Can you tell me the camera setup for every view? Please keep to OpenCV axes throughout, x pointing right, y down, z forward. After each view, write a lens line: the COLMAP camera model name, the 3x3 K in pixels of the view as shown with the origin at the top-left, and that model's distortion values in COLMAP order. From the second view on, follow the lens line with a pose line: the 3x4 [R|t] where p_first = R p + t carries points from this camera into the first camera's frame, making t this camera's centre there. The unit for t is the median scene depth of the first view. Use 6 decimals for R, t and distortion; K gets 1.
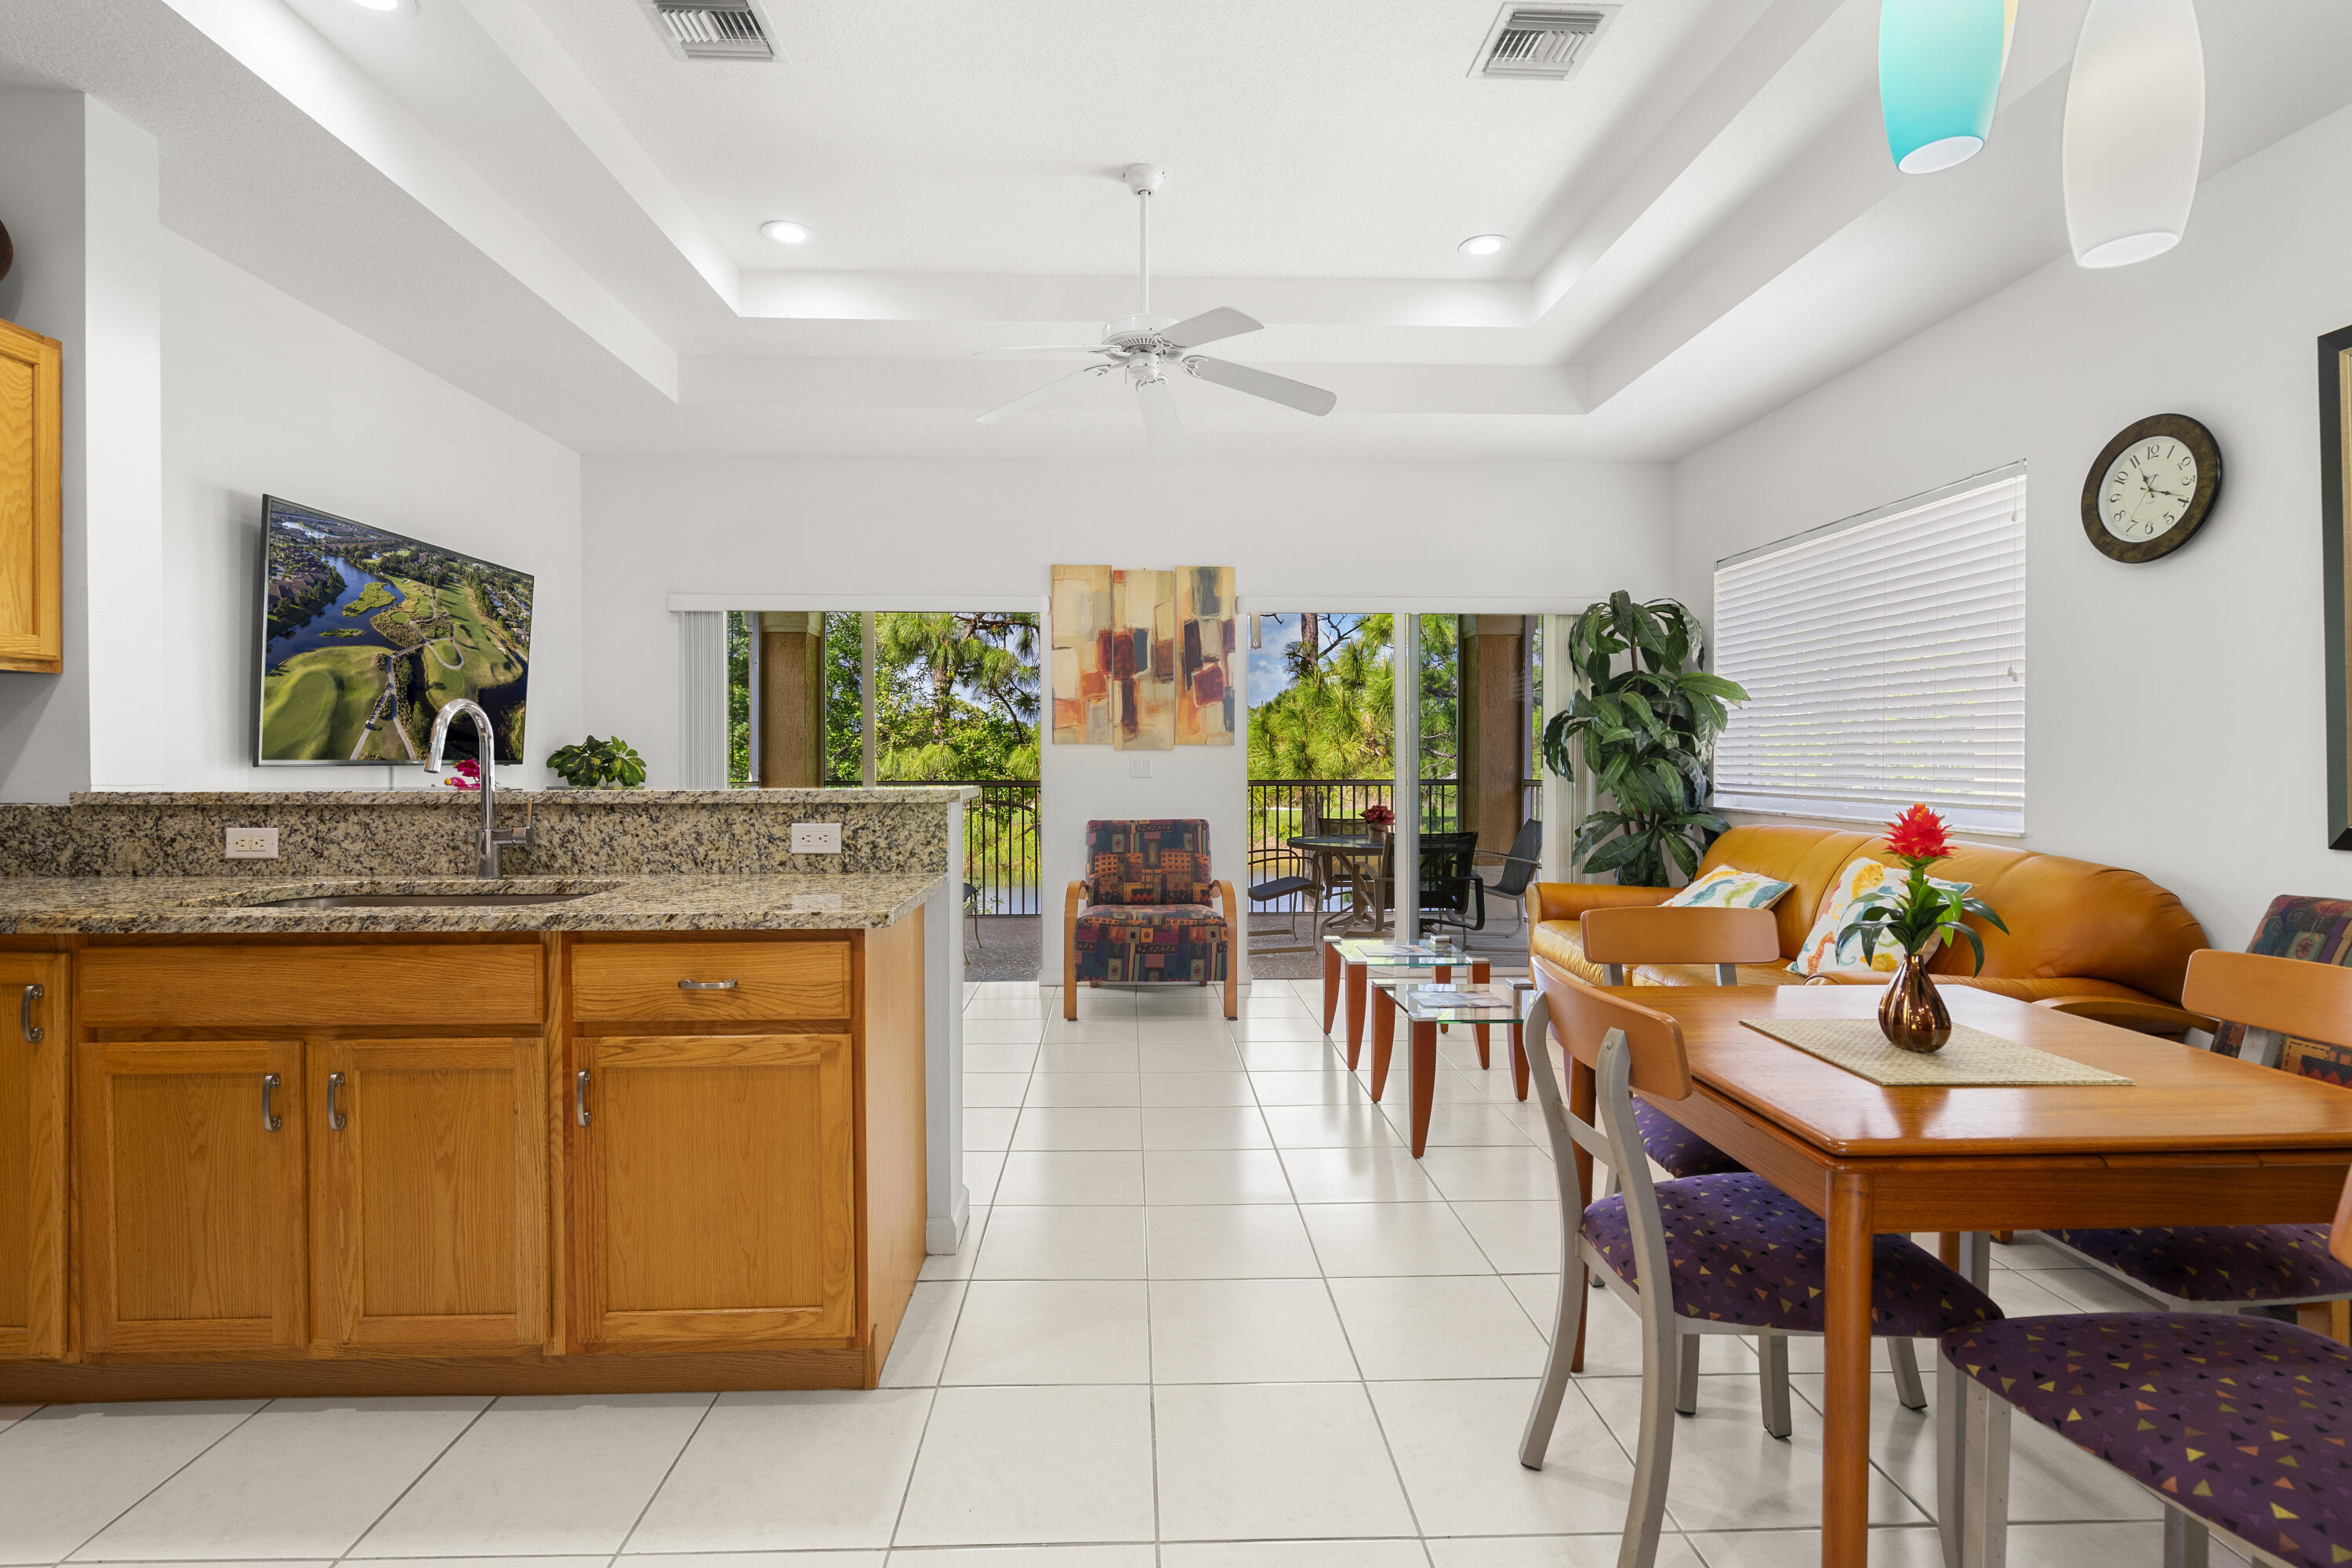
lens RADIAL K [[1075.4, 0, 1162.7], [0, 1075.4, 768.7], [0, 0, 1]] dist [-0.000968, 0.001215]
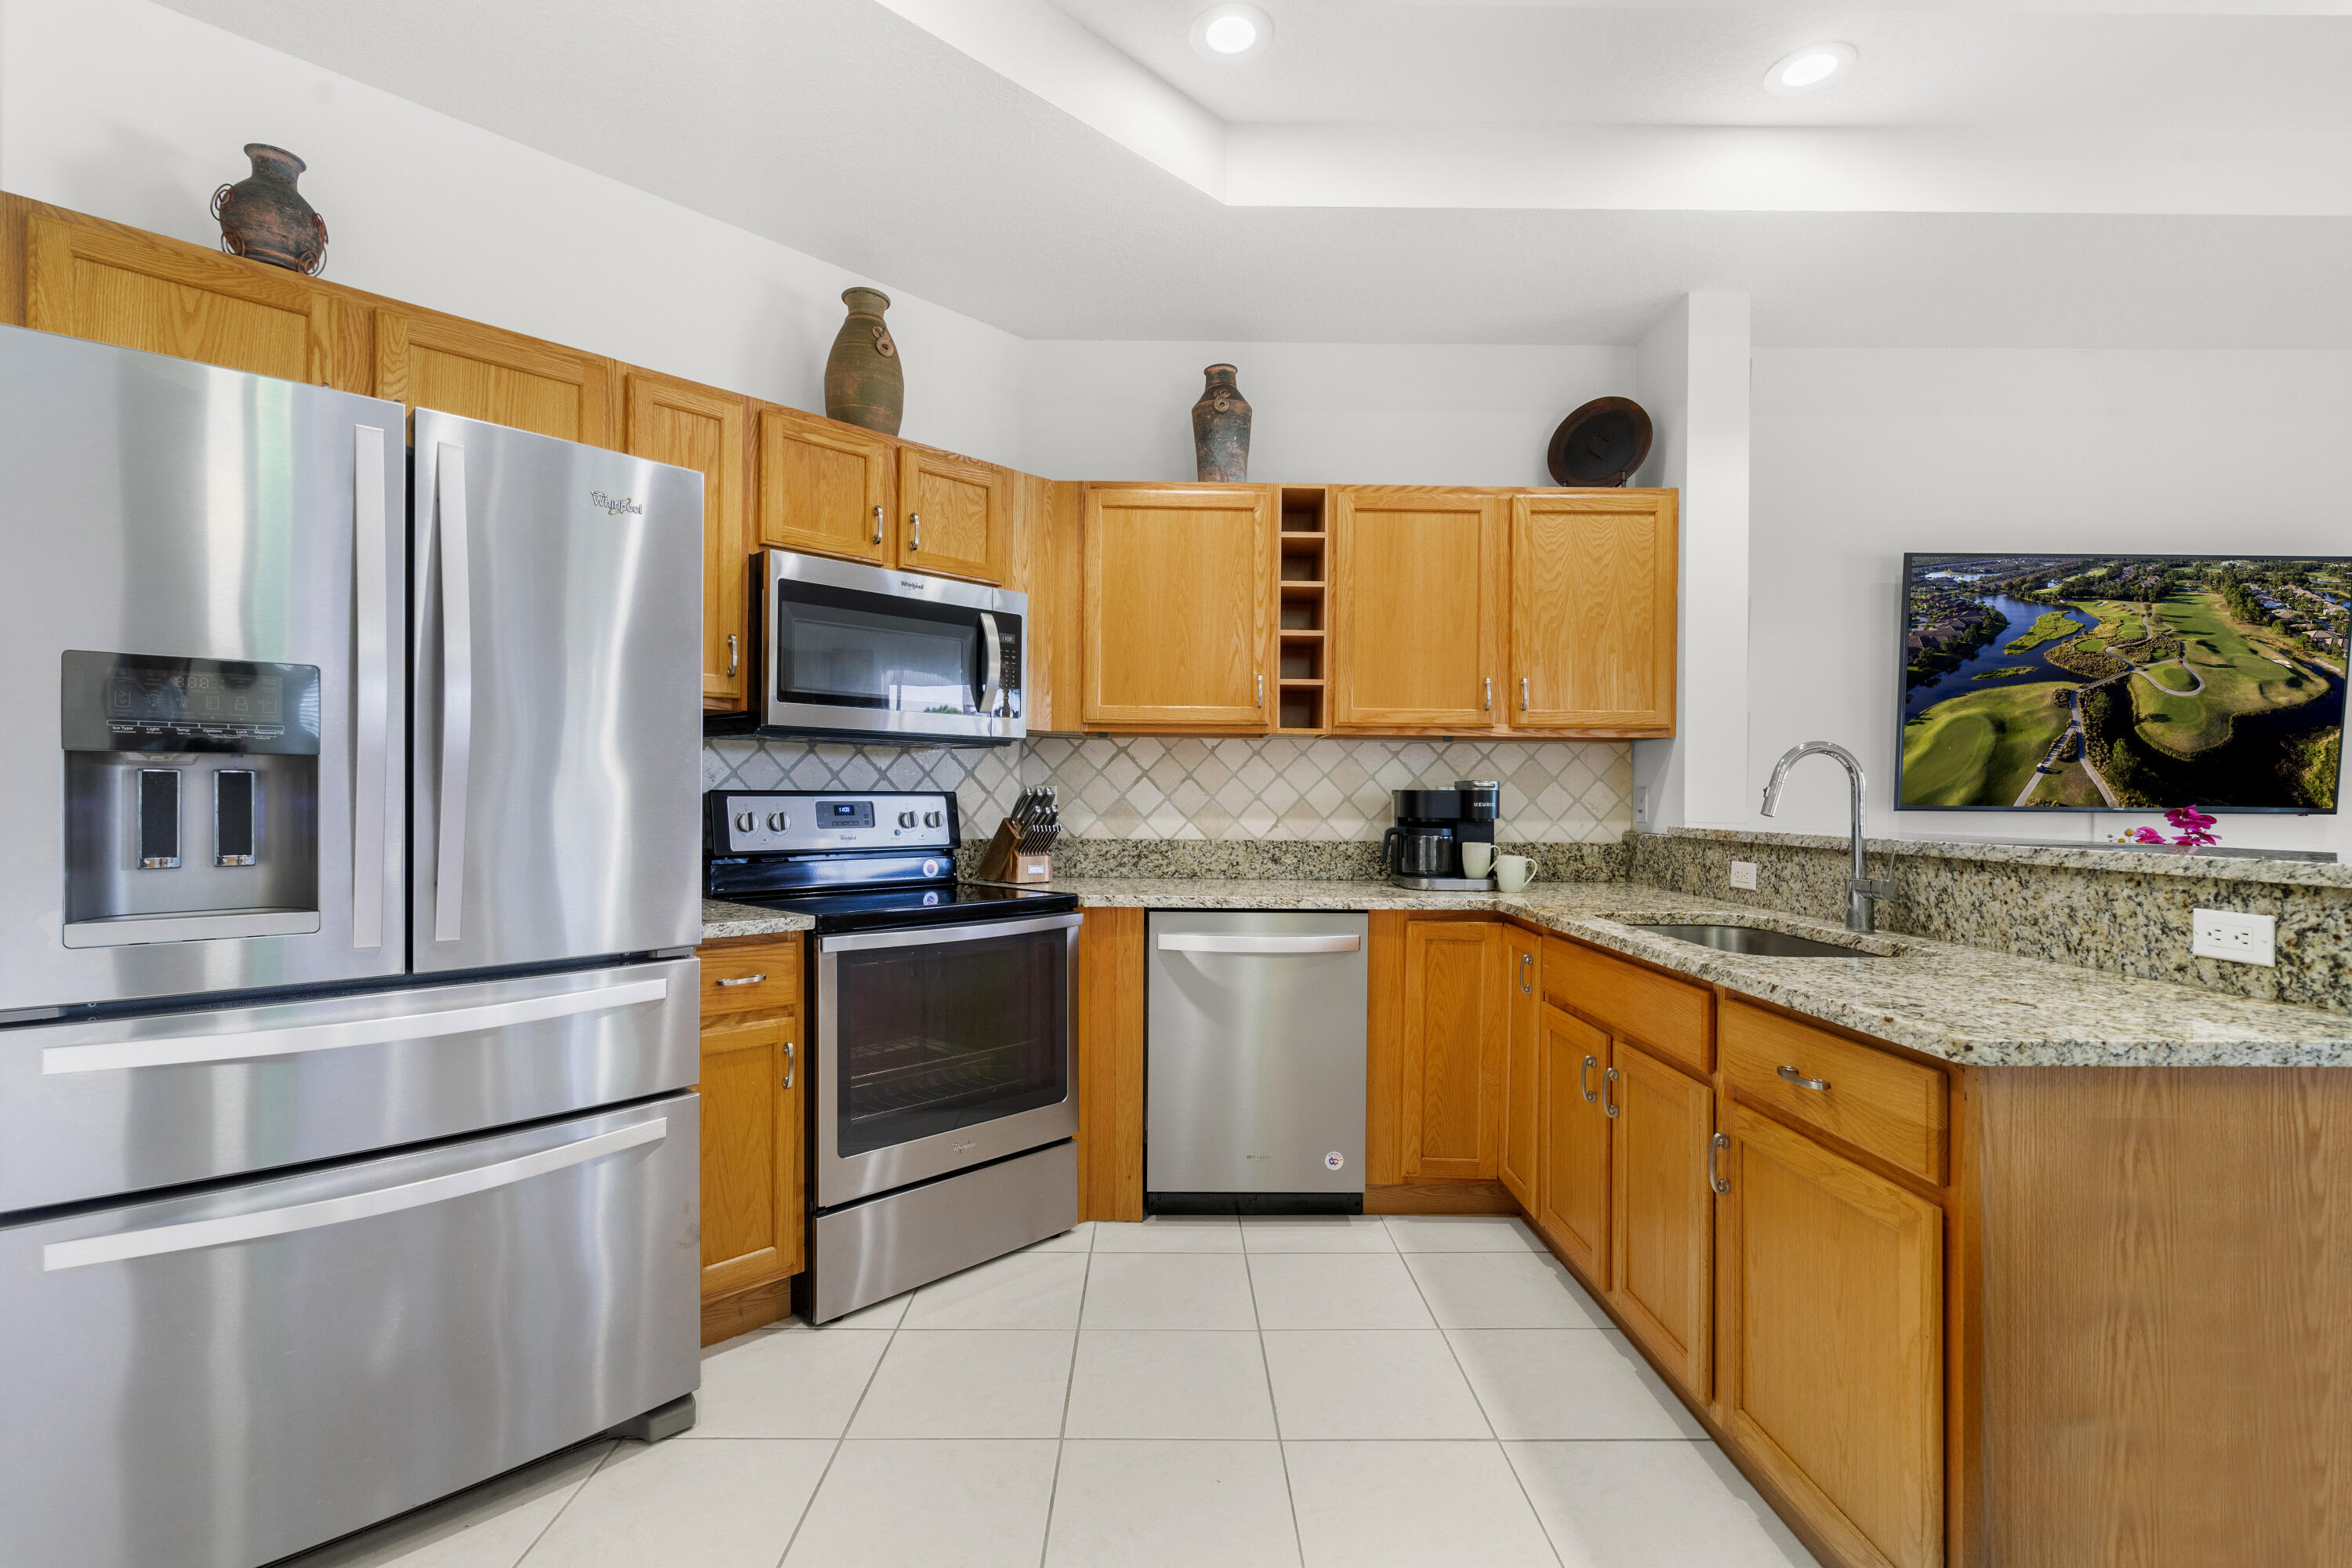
lens RADIAL K [[1075.4, 0, 1176.3], [0, 1075.4, 798.6], [0, 0, 1]] dist [-0.000968, 0.001215]
pose [[-0.019726, 0.003407, -0.999800, 0.251822], [-0.018178, 0.999828, 0.003766, -0.004850], [0.999640, 0.018249, -0.019661, 0.328752]]
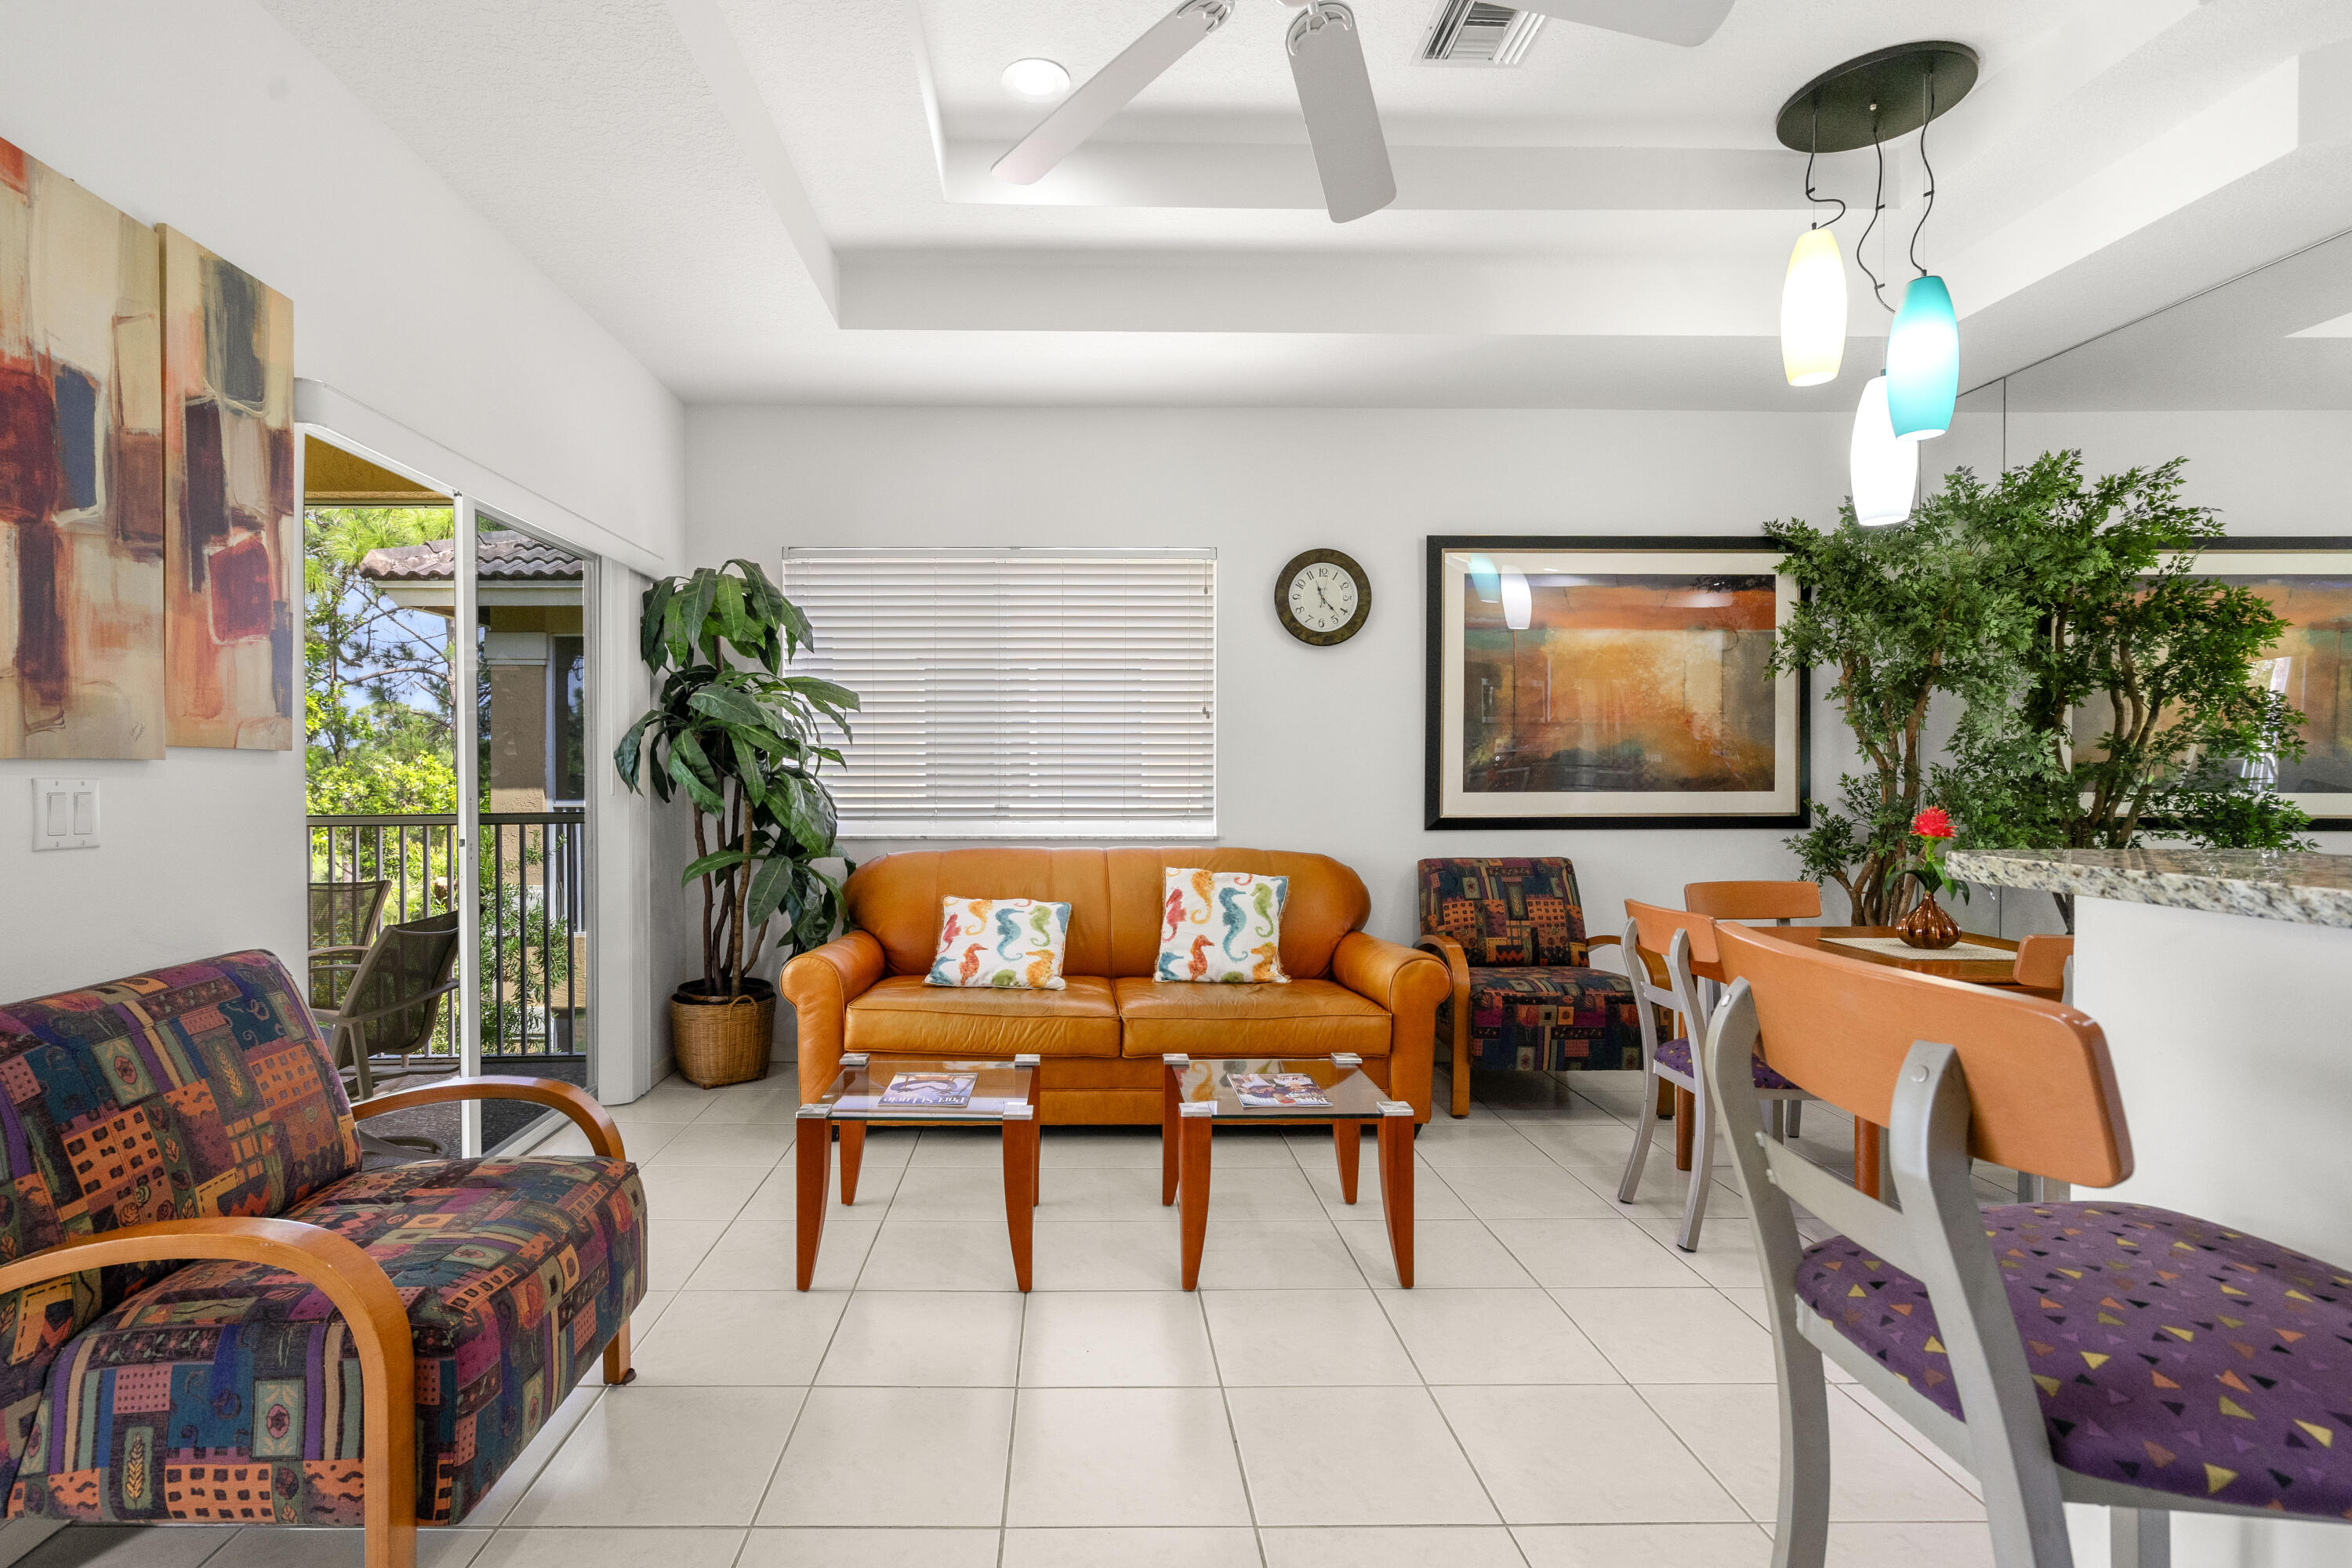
lens RADIAL K [[1075.4, 0, 1124.5], [0, 1075.4, 779.0], [0, 0, 1]] dist [-0.000968, 0.001215]
pose [[0.027480, -0.004584, 0.999612, -0.578347], [0.010892, 0.999931, 0.004286, -0.018000], [-0.999563, 0.010770, 0.027528, 1.231485]]
